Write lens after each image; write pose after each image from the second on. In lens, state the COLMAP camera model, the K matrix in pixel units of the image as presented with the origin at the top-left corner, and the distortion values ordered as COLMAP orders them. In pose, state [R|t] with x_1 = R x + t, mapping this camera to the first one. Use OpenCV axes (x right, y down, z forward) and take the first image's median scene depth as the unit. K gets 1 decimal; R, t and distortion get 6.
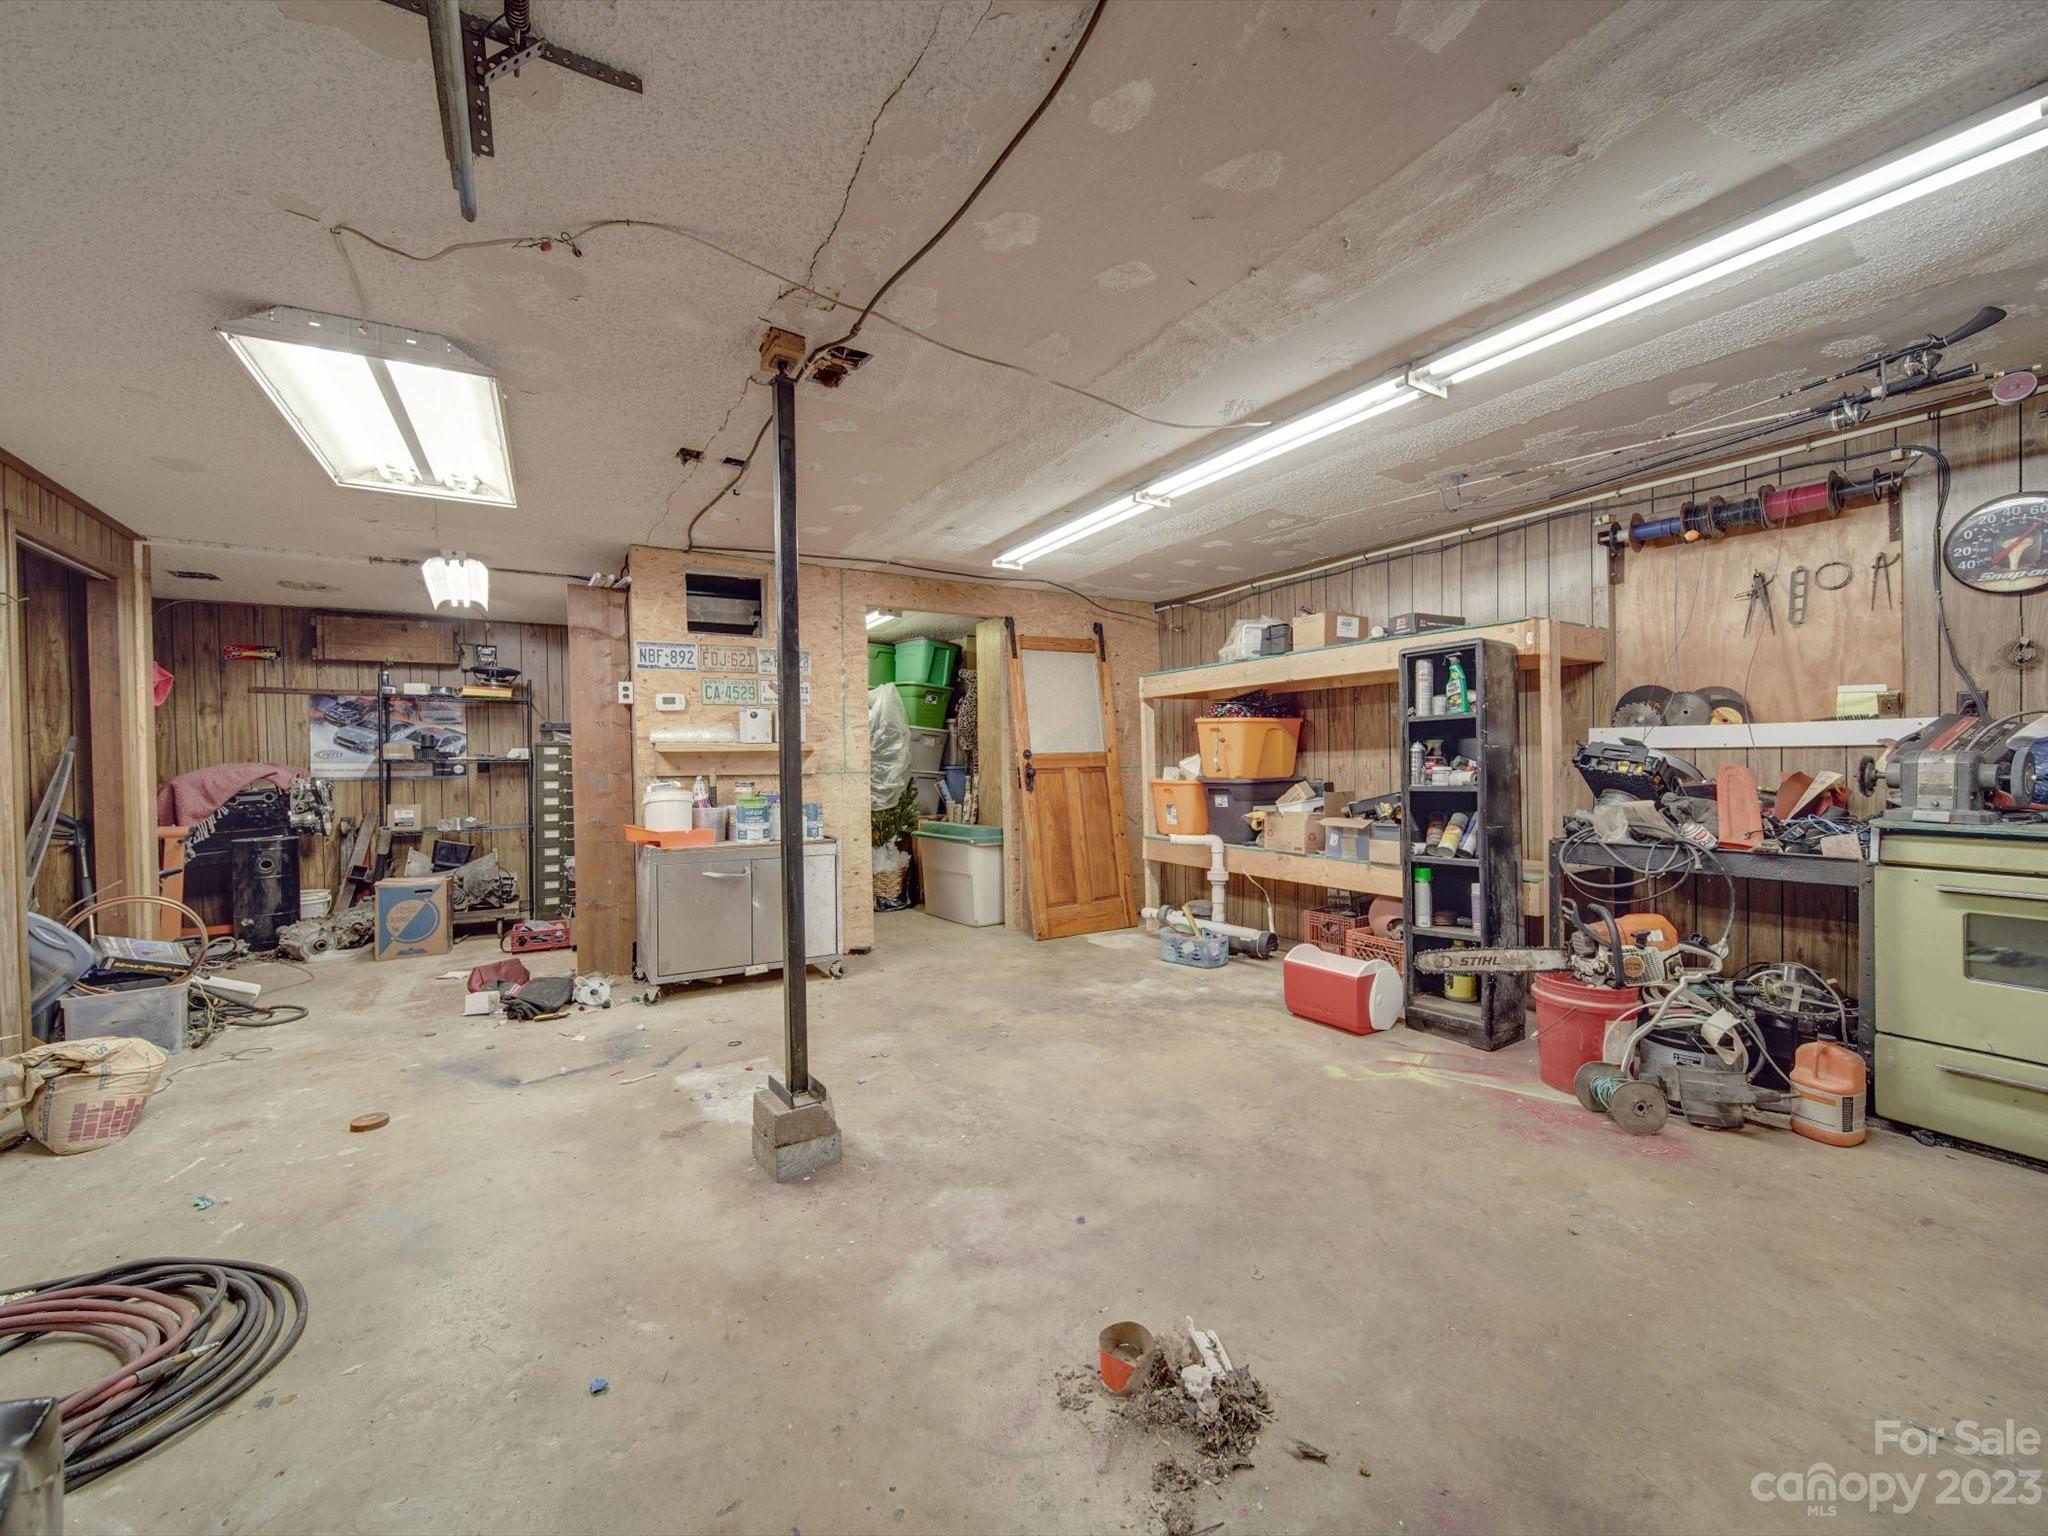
lens RADIAL K [[801.7, 0, 1019.6], [0, 801.7, 764.0], [0, 0, 1]] dist [0.001076, -0.000185]
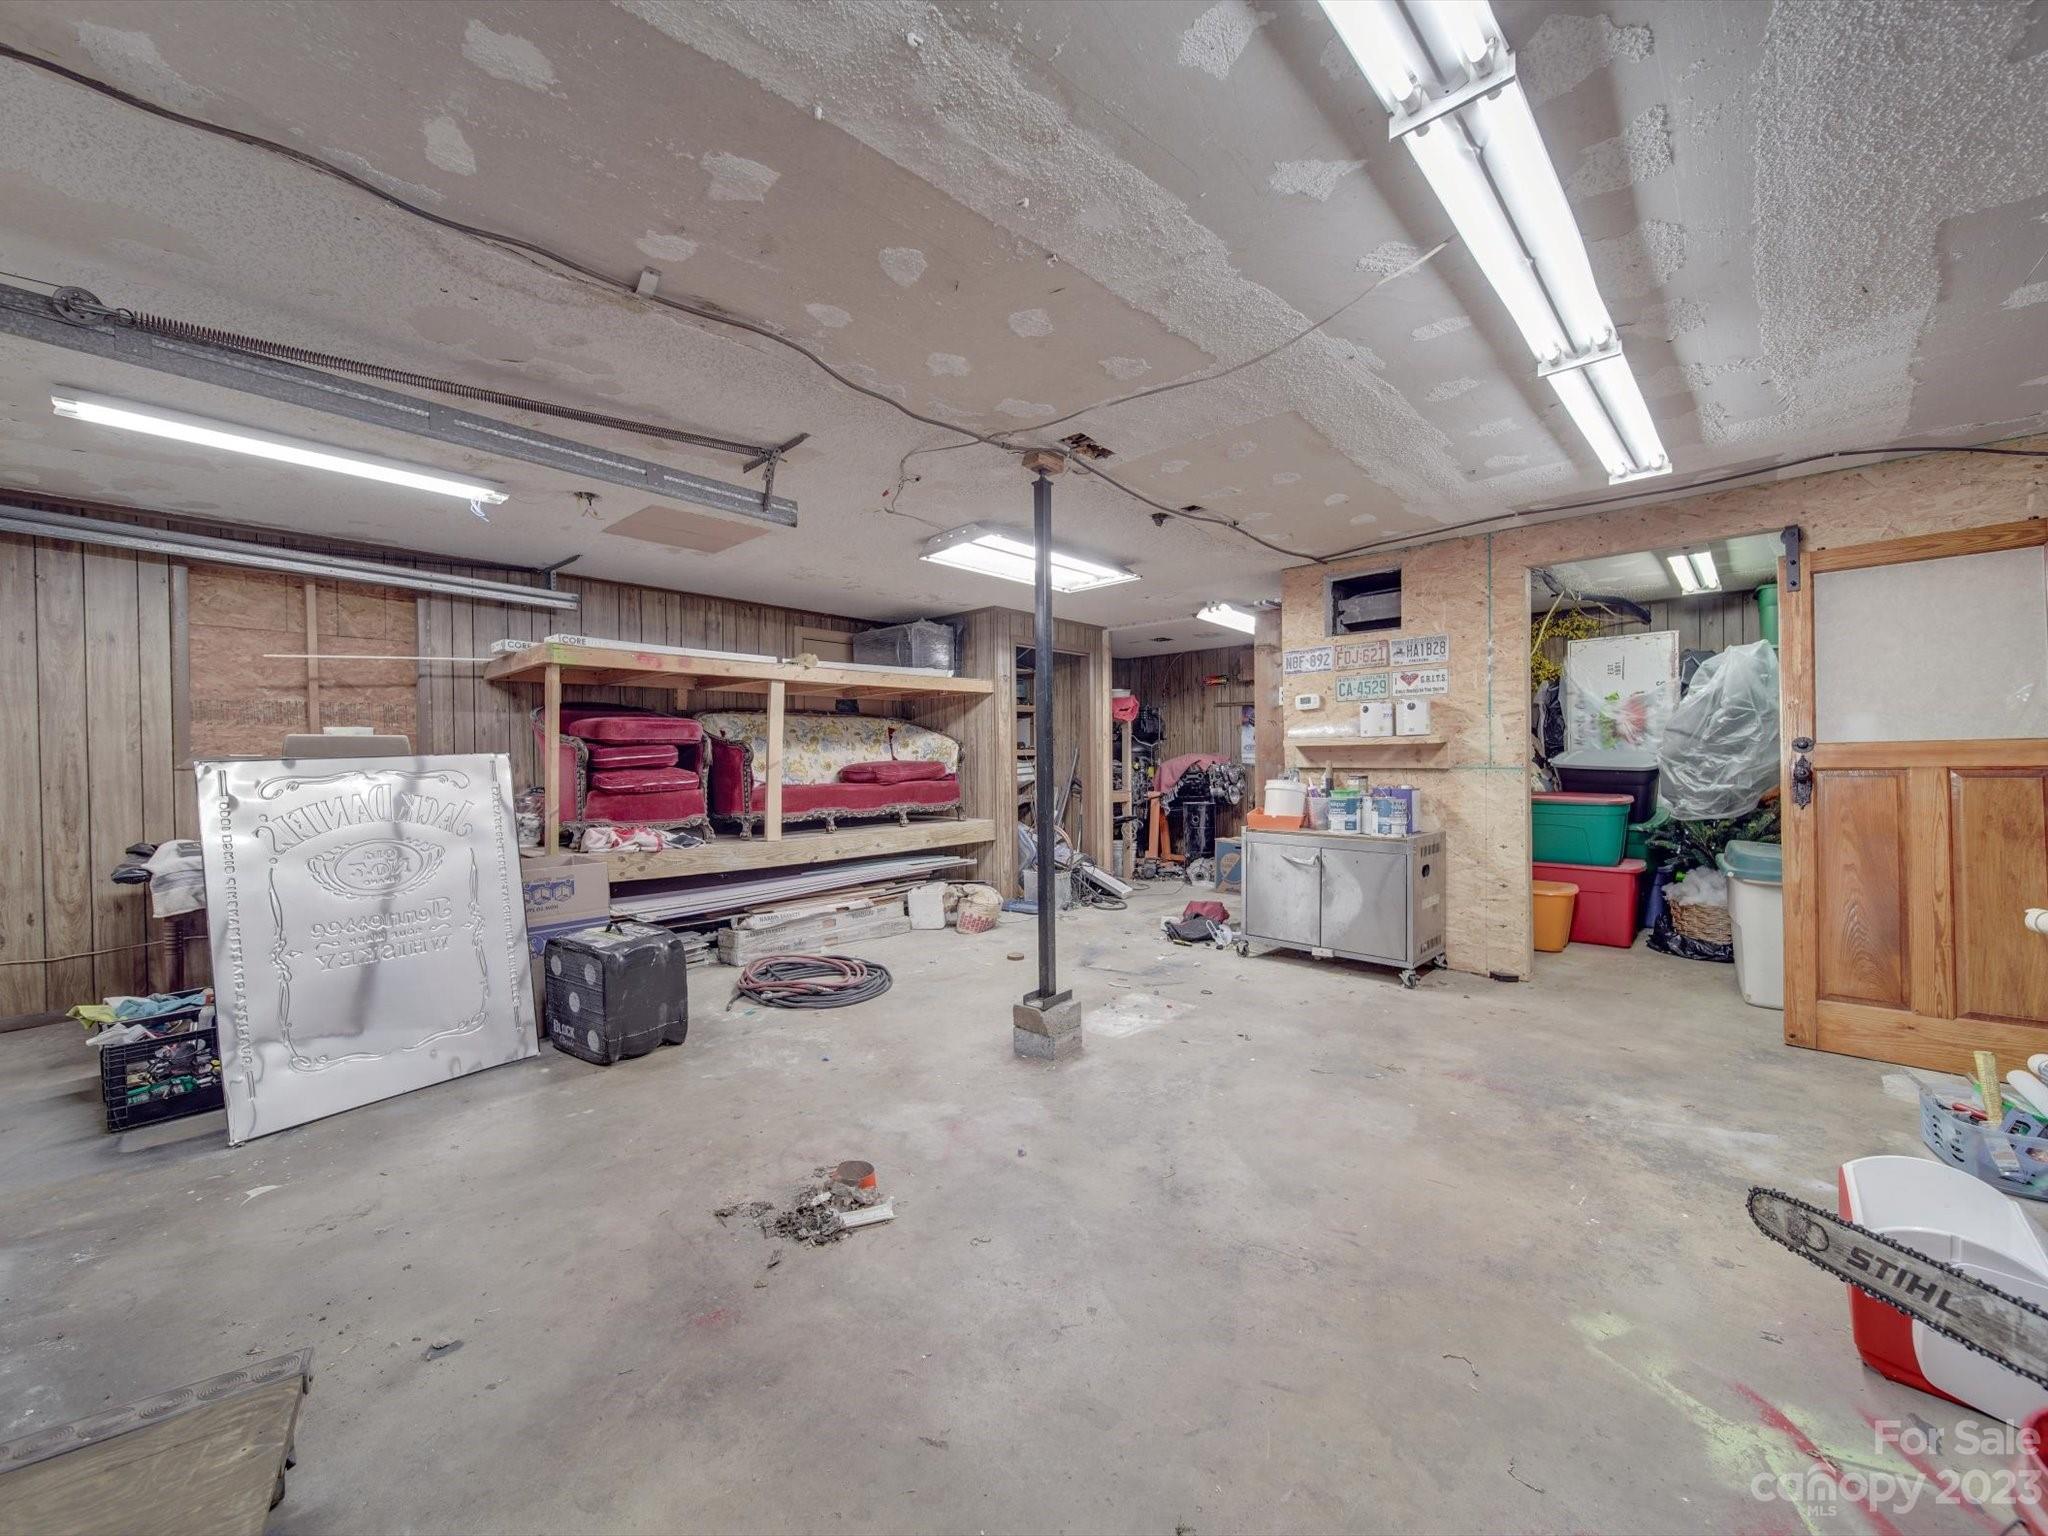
lens RADIAL K [[801.7, 0, 1020.7], [0, 801.7, 764.4], [0, 0, 1]] dist [0.001076, -0.000185]
pose [[0.271914, 0.017116, -0.962169, 0.619930], [0.000422, 0.999840, 0.017905, -0.011326], [0.962321, -0.005275, 0.271864, 0.354533]]
